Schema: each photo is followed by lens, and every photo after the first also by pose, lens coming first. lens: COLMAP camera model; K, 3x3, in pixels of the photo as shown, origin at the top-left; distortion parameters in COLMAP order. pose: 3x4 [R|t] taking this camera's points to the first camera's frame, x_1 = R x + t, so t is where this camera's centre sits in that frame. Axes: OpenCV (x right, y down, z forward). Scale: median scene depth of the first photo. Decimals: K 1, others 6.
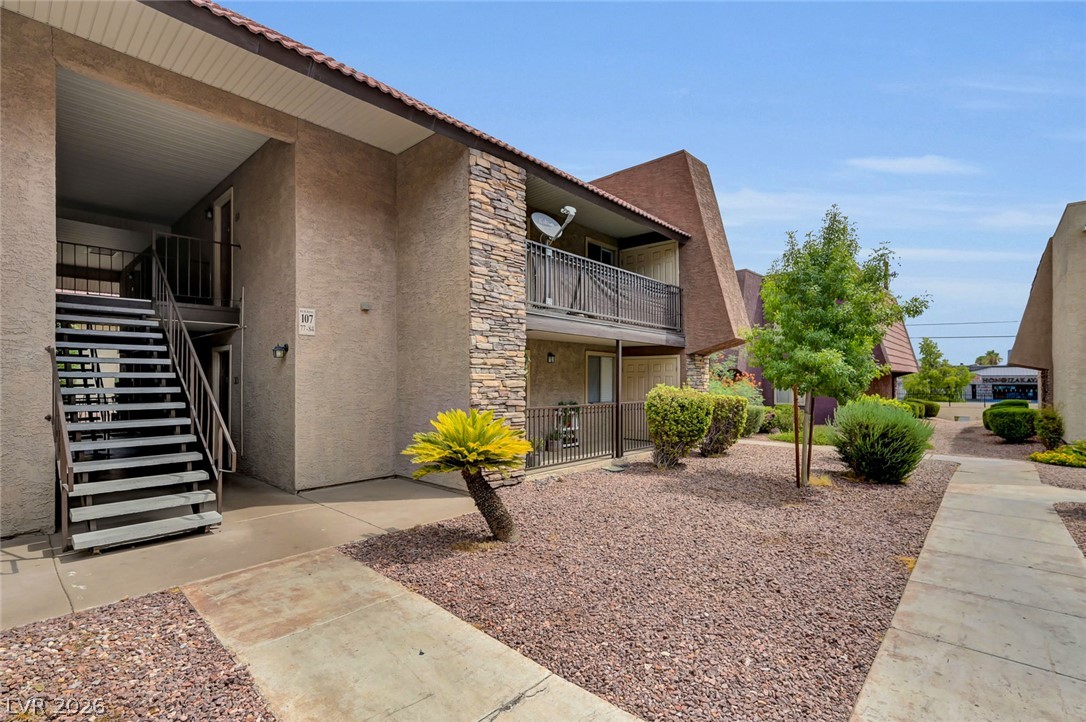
lens RADIAL K [[502.3, 0, 541.3], [0, 502.3, 378.6], [0, 0, 1]] dist [-0.003375, -0.000187]
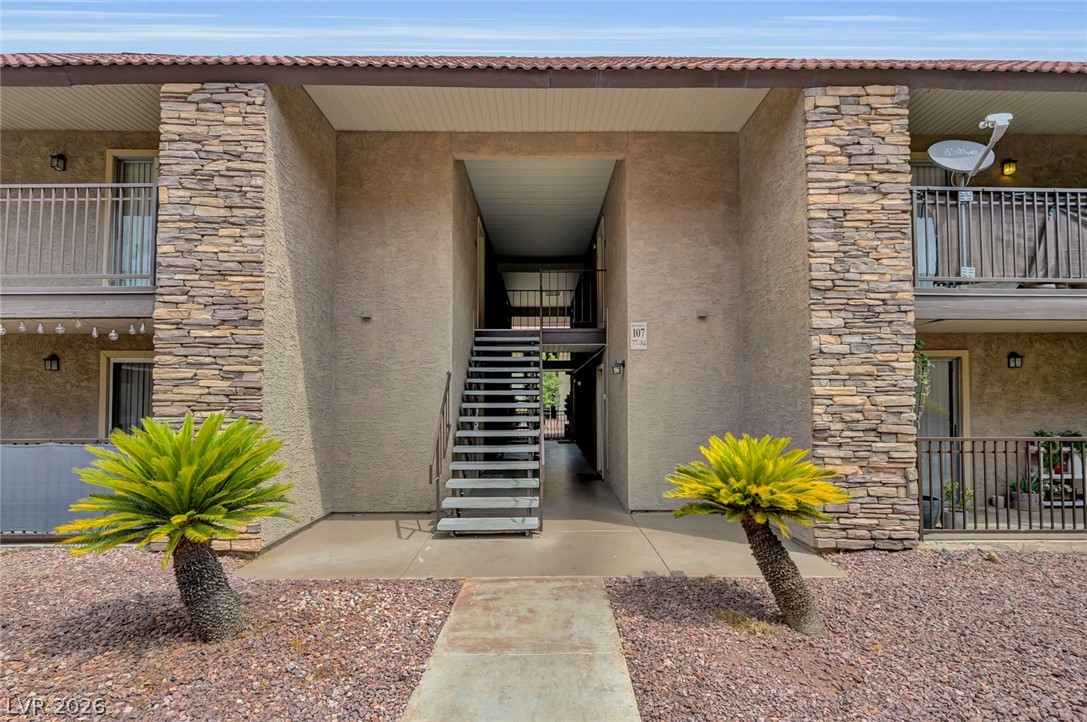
lens RADIAL K [[539.4, 0, 543.4], [0, 539.4, 378.2], [0, 0, 1]] dist [-0.002130, 0.000058]
pose [[0.678797, -0.026984, -0.733830, 0.165935], [0.004801, 0.999466, -0.032312, 0.000660], [0.734310, 0.018410, 0.678564, 0.158484]]
